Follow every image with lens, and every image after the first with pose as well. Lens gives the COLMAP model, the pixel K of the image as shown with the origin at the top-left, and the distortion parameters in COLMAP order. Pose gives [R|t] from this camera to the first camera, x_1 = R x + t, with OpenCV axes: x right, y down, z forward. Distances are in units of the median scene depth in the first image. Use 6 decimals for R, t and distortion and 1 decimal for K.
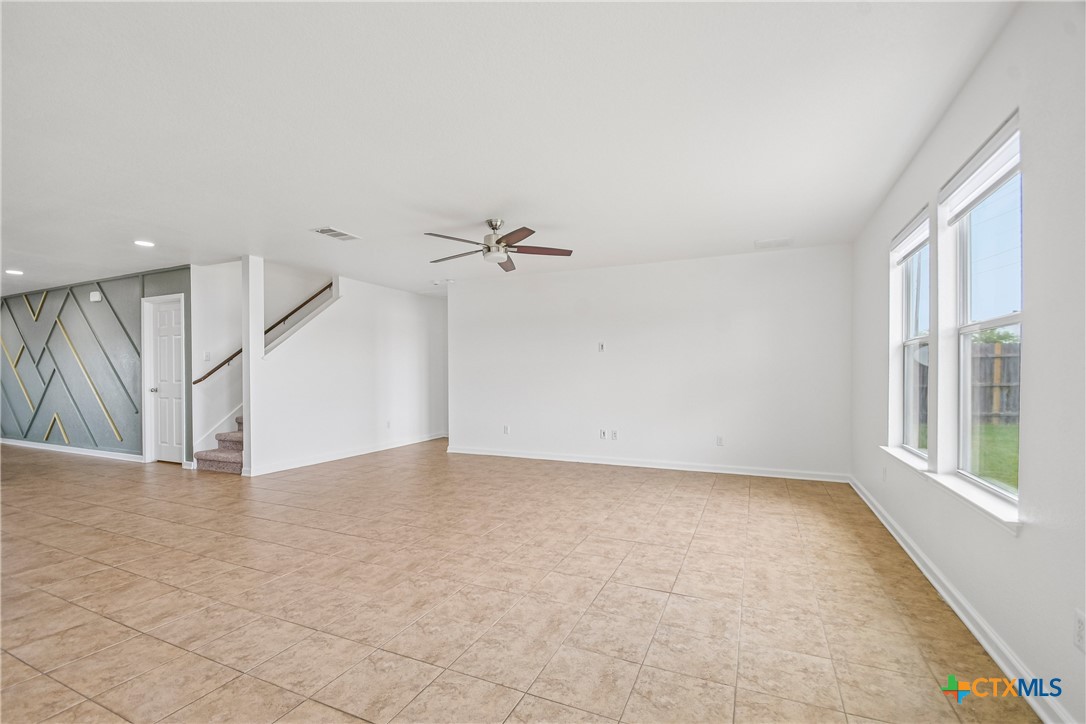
lens RADIAL K [[477.6, 0, 542.5], [0, 477.6, 381.2], [0, 0, 1]] dist [0.004030, -0.012377]
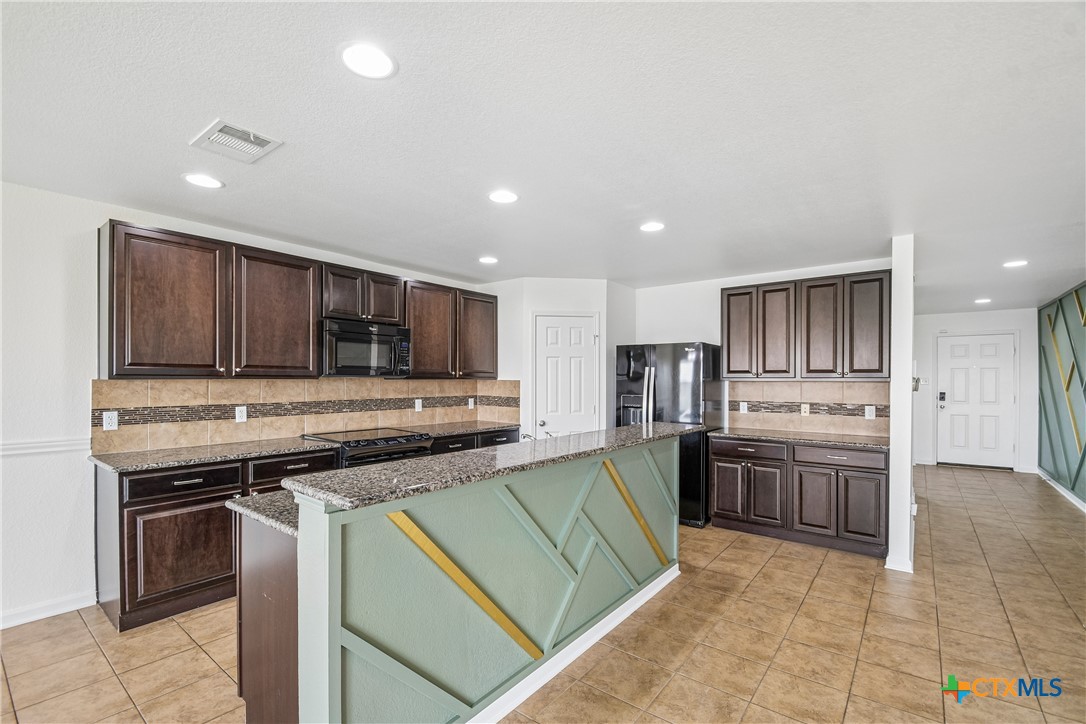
lens RADIAL K [[477.6, 0, 542.5], [0, 477.6, 381.2], [0, 0, 1]] dist [0.004030, -0.012377]
pose [[-0.238499, 0.006827, -0.971119, -0.442703], [-0.014541, 0.999838, 0.010600, -0.089493], [0.971034, 0.016650, -0.238361, 0.833764]]
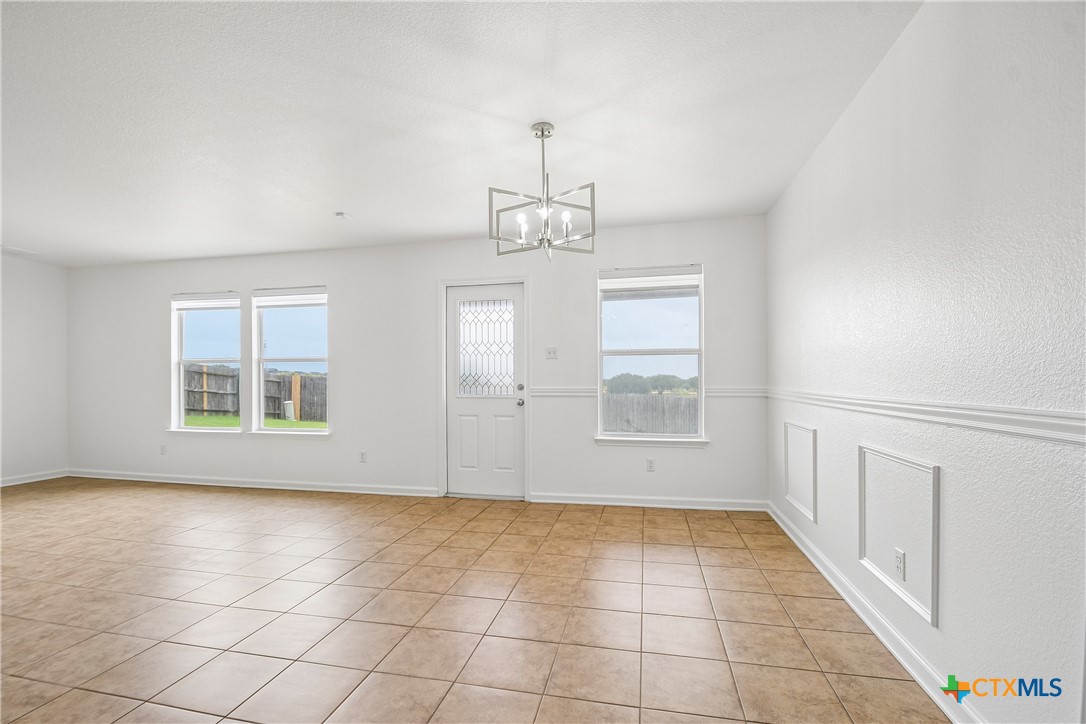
lens RADIAL K [[477.6, 0, 542.5], [0, 477.6, 381.2], [0, 0, 1]] dist [0.004030, -0.012377]
pose [[-0.207620, 0.000934, 0.978209, -0.991480], [0.015381, 0.999879, 0.002309, -0.000302], [-0.978089, 0.015525, -0.207609, 0.170428]]
